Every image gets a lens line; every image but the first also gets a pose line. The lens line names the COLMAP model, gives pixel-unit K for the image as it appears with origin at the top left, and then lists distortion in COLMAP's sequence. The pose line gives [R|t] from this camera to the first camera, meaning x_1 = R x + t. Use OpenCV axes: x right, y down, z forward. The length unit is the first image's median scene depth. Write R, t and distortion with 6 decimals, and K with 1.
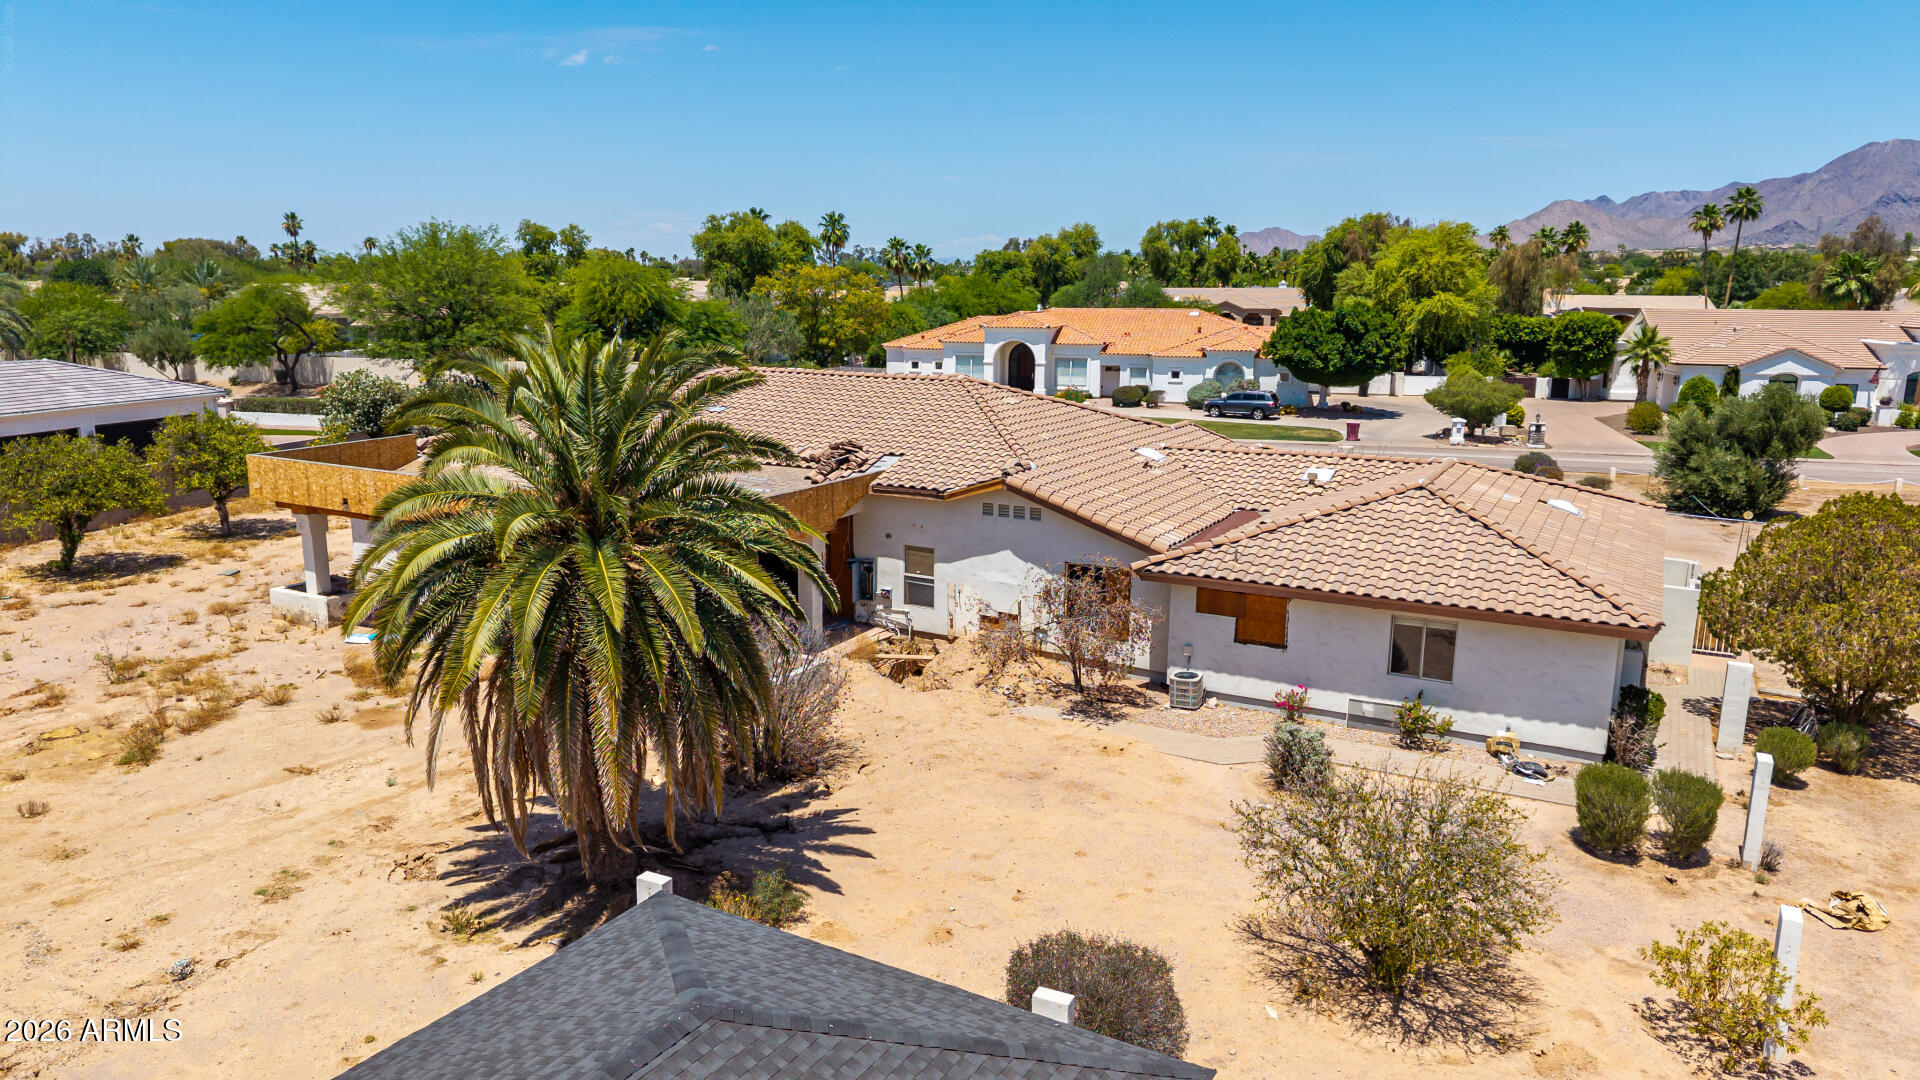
lens RADIAL K [[1276.0, 0, 950.2], [0, 1276.0, 543.6], [0, 0, 1]] dist [0.038442, -0.042825]
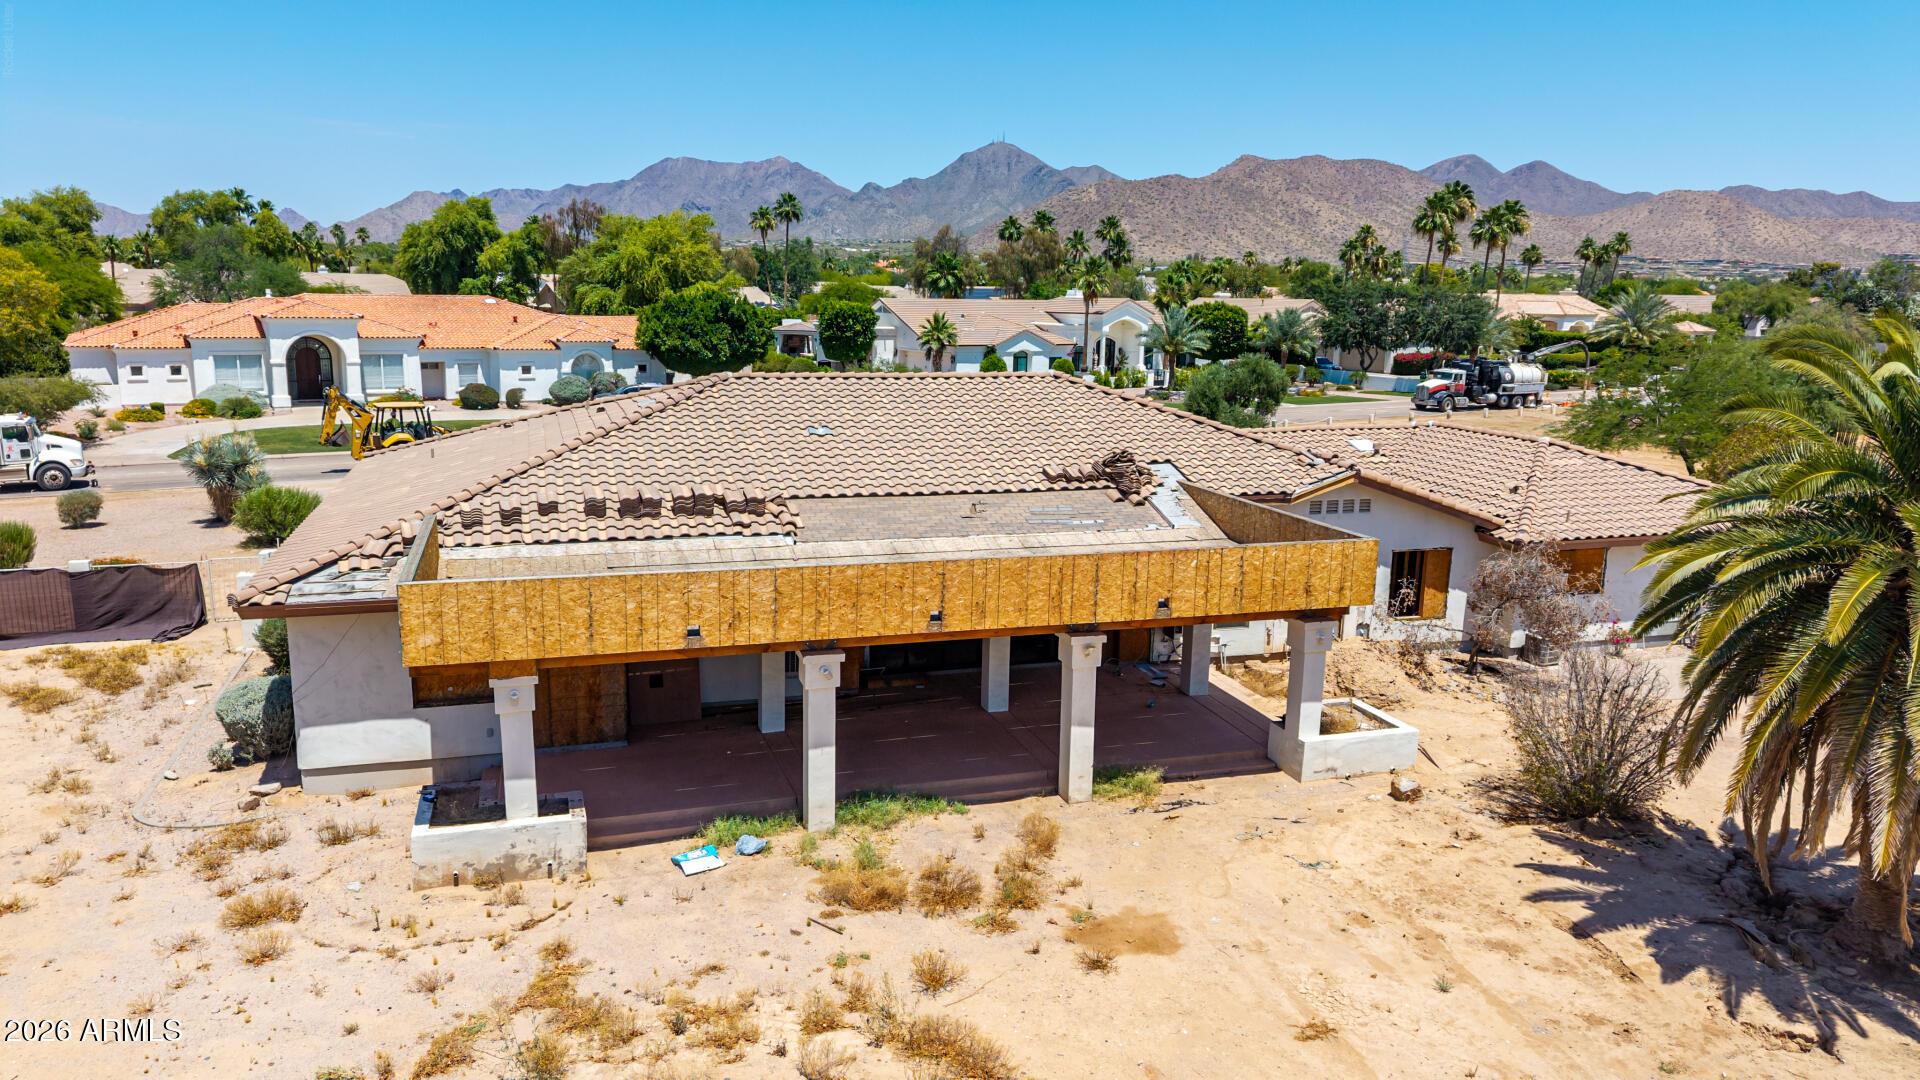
lens RADIAL K [[1276.0, 0, 945.3], [0, 1276.0, 542.5], [0, 0, 1]] dist [0.038442, -0.042825]
pose [[0.690460, -0.136441, 0.710386, -0.449918], [0.130788, 0.989412, 0.062913, -0.053092], [-0.711449, 0.049471, 0.700995, 0.291845]]
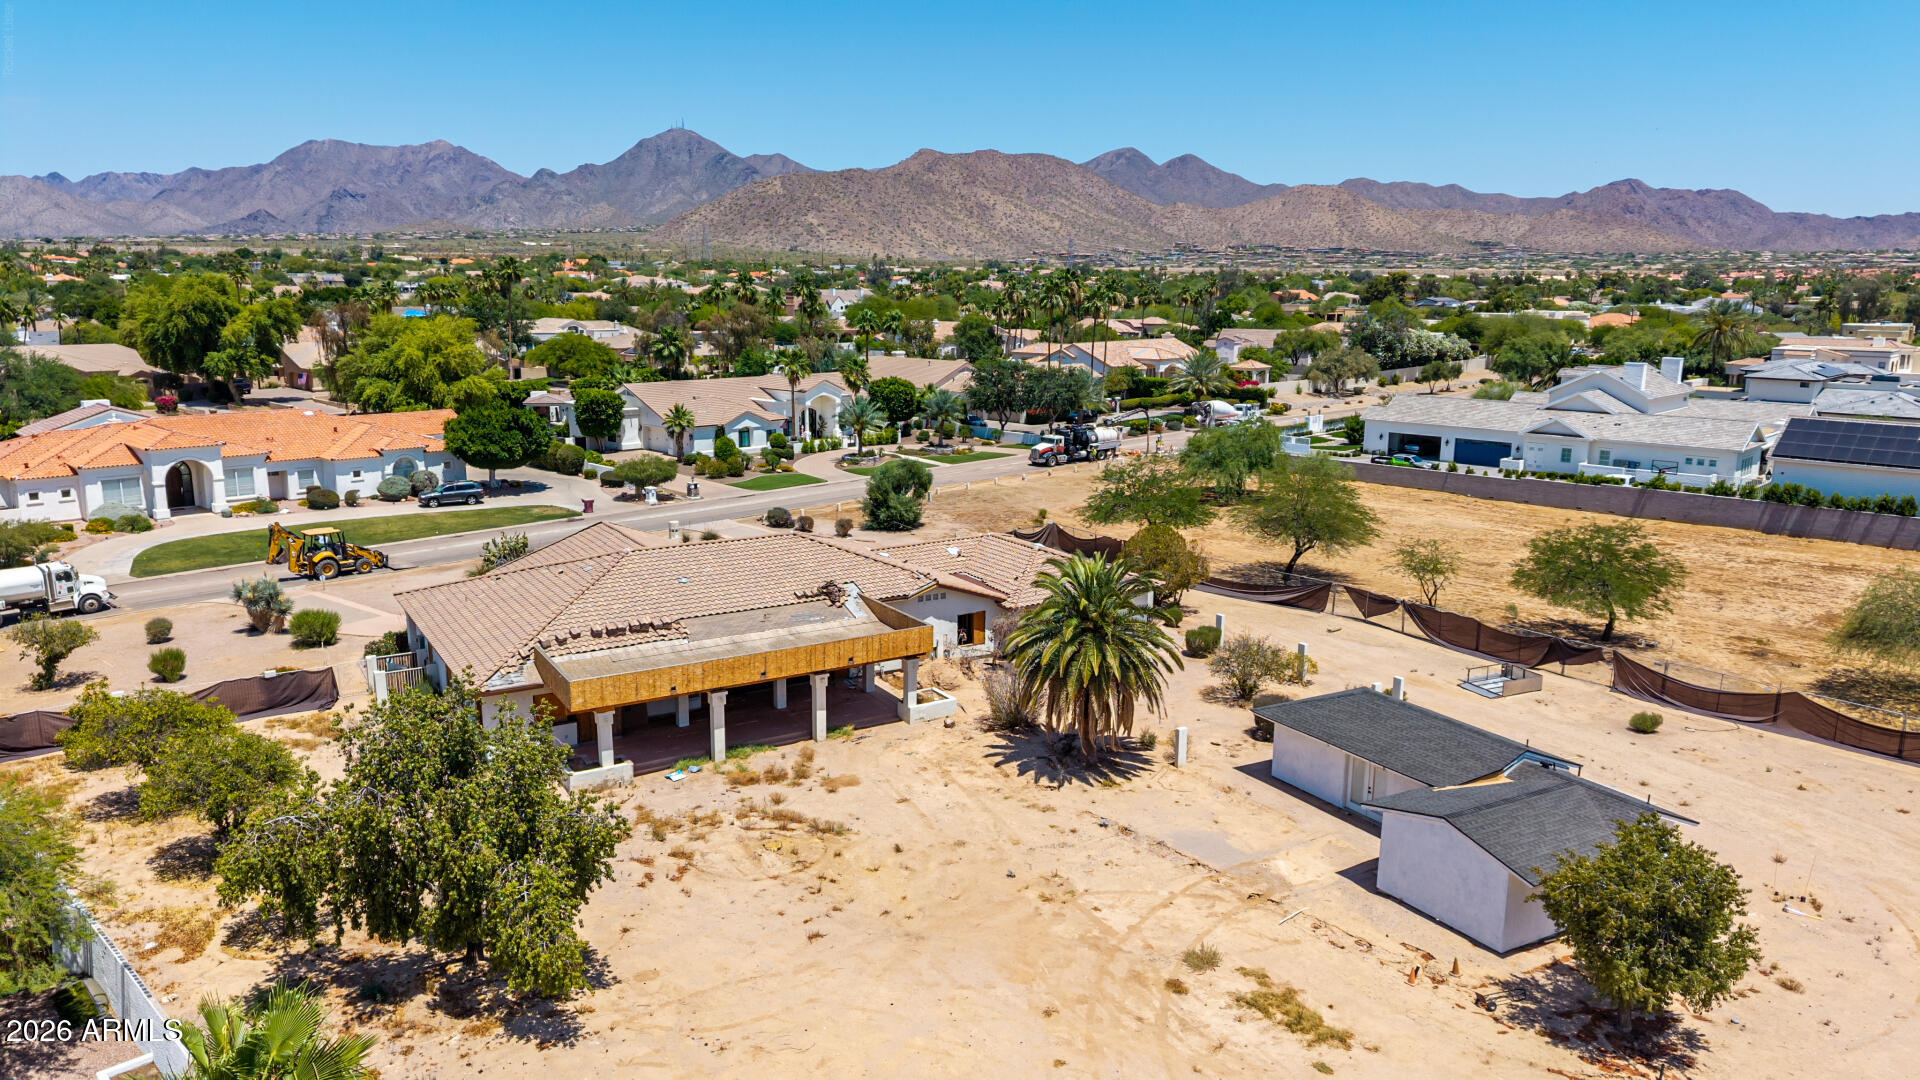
lens RADIAL K [[1276.0, 0, 942.1], [0, 1276.0, 538.9], [0, 0, 1]] dist [0.038442, -0.042825]
pose [[0.504303, -0.176967, 0.845199, -0.883578], [0.170478, 0.979915, 0.103455, -0.174826], [-0.846531, 0.091915, 0.524343, -0.046295]]
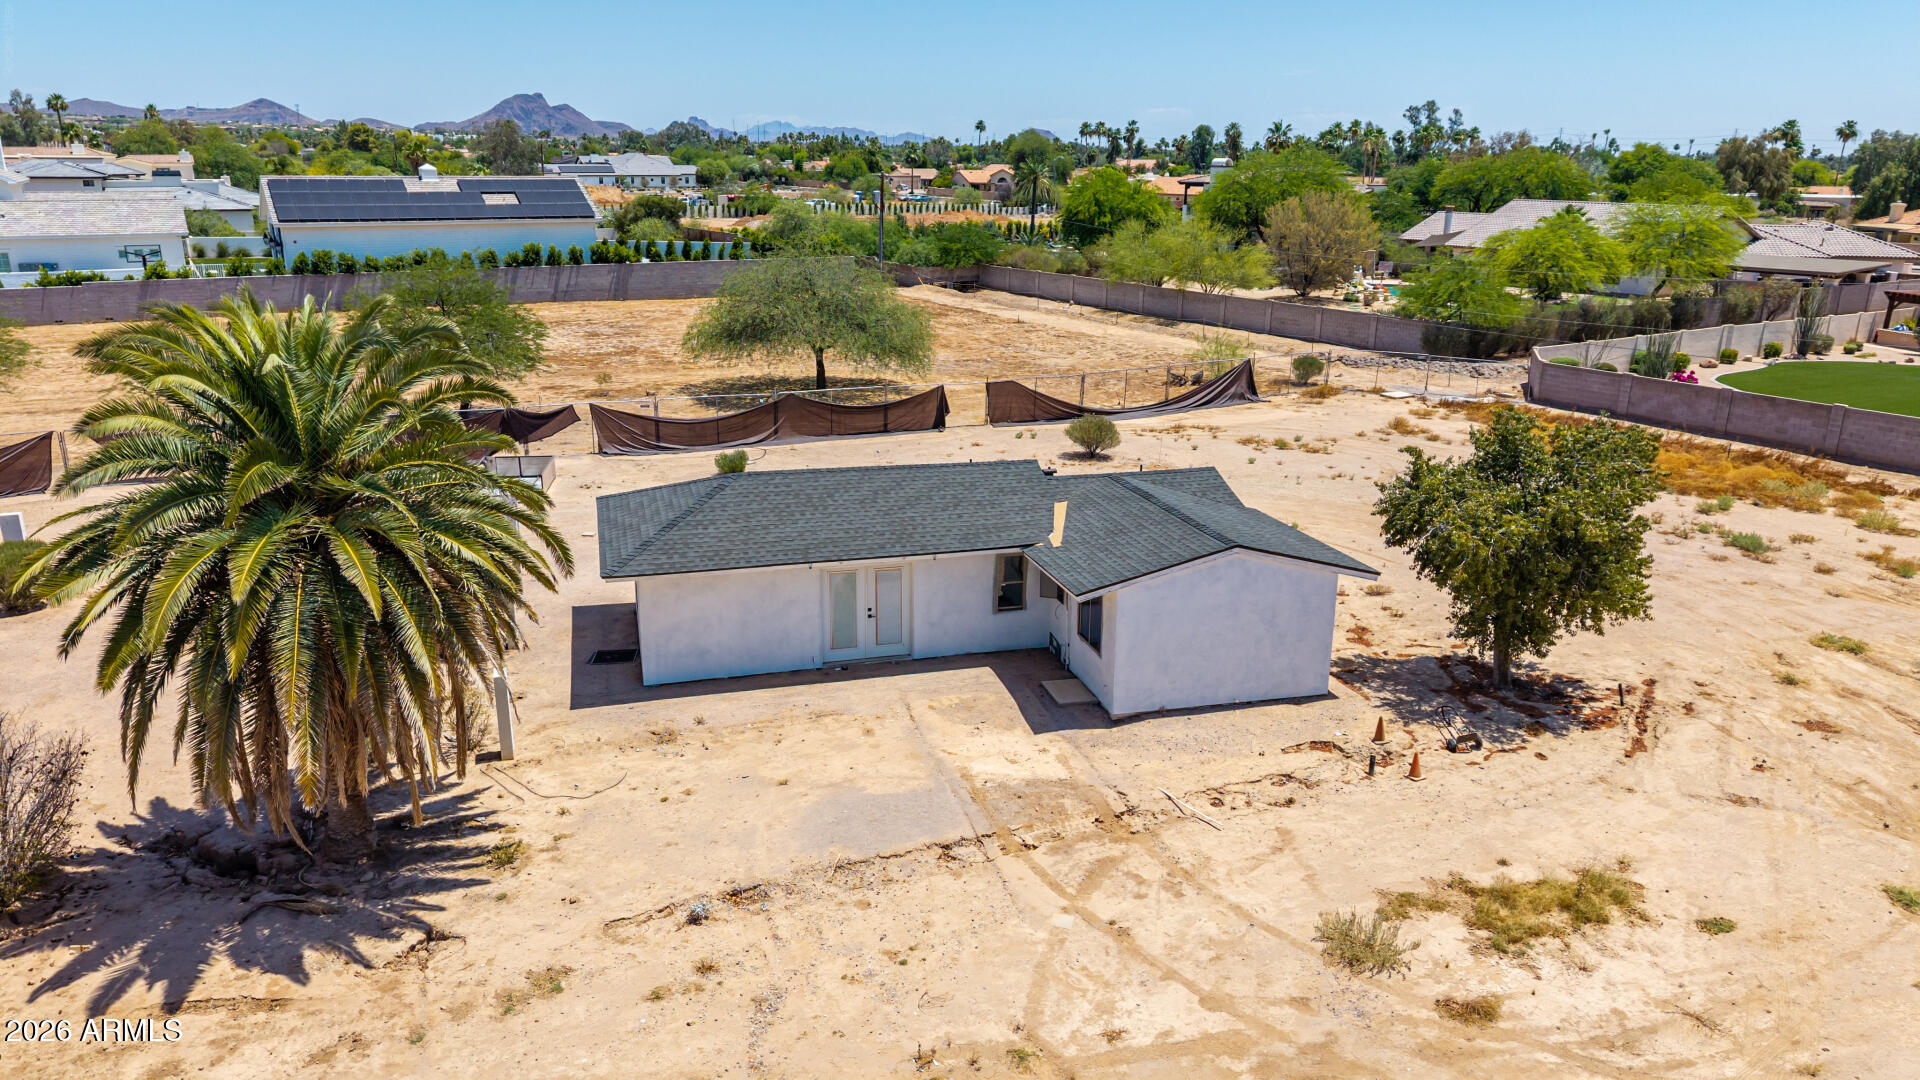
lens RADIAL K [[1276.0, 0, 958.8], [0, 1276.0, 545.1], [0, 0, 1]] dist [0.038442, -0.042825]
pose [[-0.716417, -0.215934, 0.663415, -0.423405], [0.124154, 0.896261, 0.425795, -0.110388], [-0.686537, 0.387413, -0.615288, 0.423510]]
